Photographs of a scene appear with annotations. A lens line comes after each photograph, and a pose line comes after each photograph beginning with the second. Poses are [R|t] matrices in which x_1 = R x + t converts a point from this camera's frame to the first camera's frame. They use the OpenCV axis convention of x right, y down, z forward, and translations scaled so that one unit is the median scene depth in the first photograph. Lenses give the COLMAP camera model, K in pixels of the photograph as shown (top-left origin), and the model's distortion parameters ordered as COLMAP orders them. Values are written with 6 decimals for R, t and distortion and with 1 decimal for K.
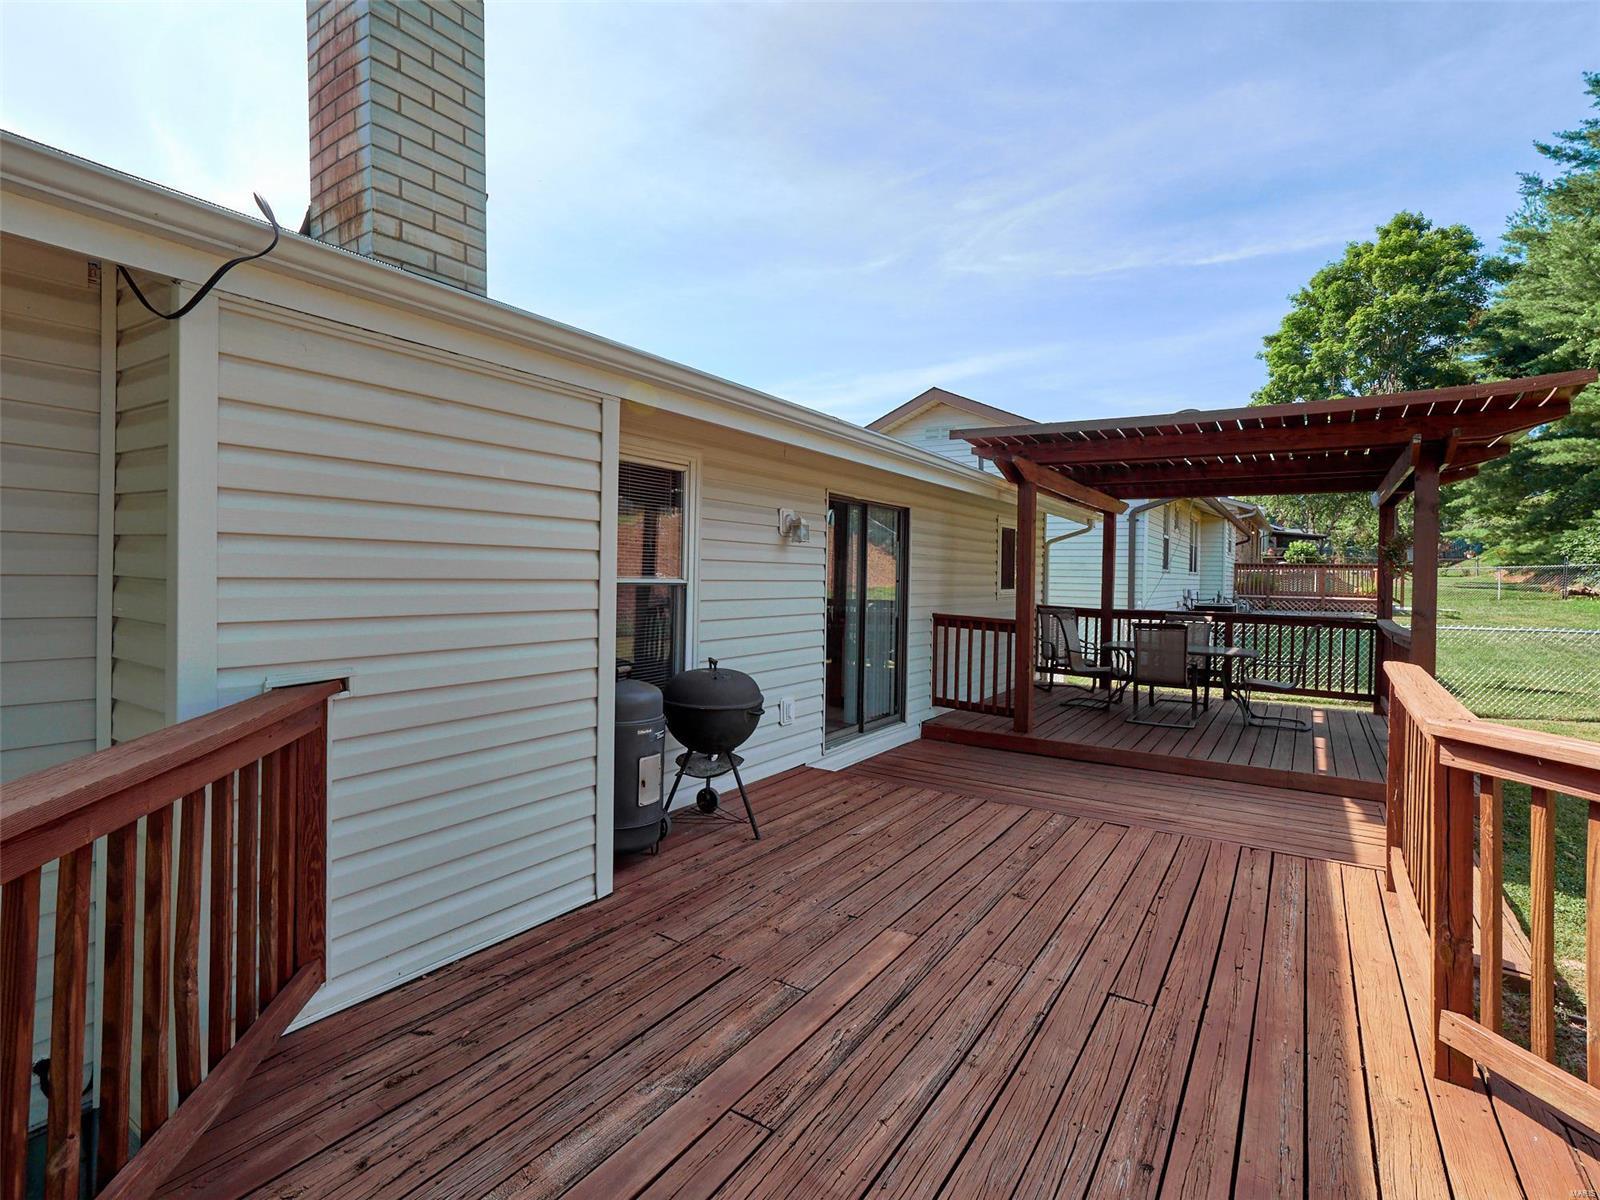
lens RADIAL K [[748.8, 0, 802.0], [0, 748.8, 568.6], [0, 0, 1]] dist [0.000345, 0.000327]
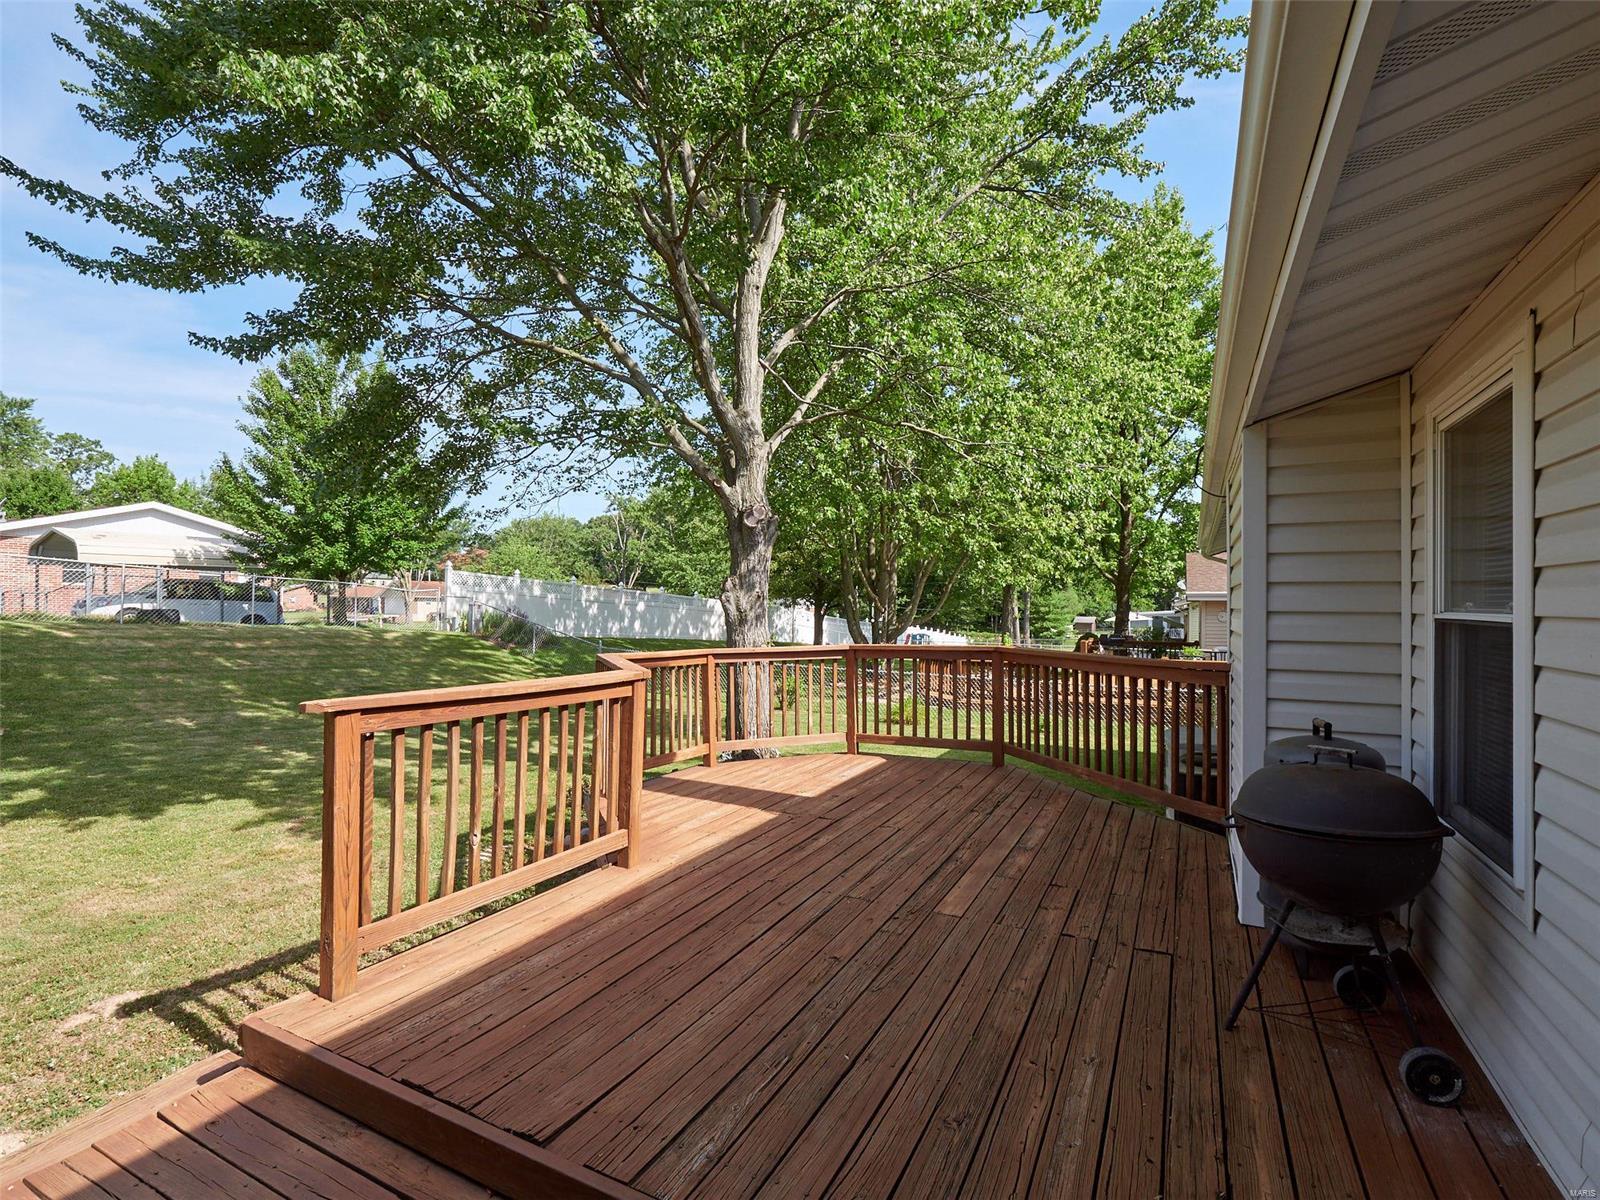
lens RADIAL K [[748.8, 0, 800.2], [0, 748.8, 598.5], [0, 0, 1]] dist [0.000345, 0.000327]
pose [[-0.992899, -0.027551, -0.115726, 0.297916], [-0.025994, 0.999550, -0.014945, 0.019020], [0.116086, -0.011831, -0.993169, 1.259432]]
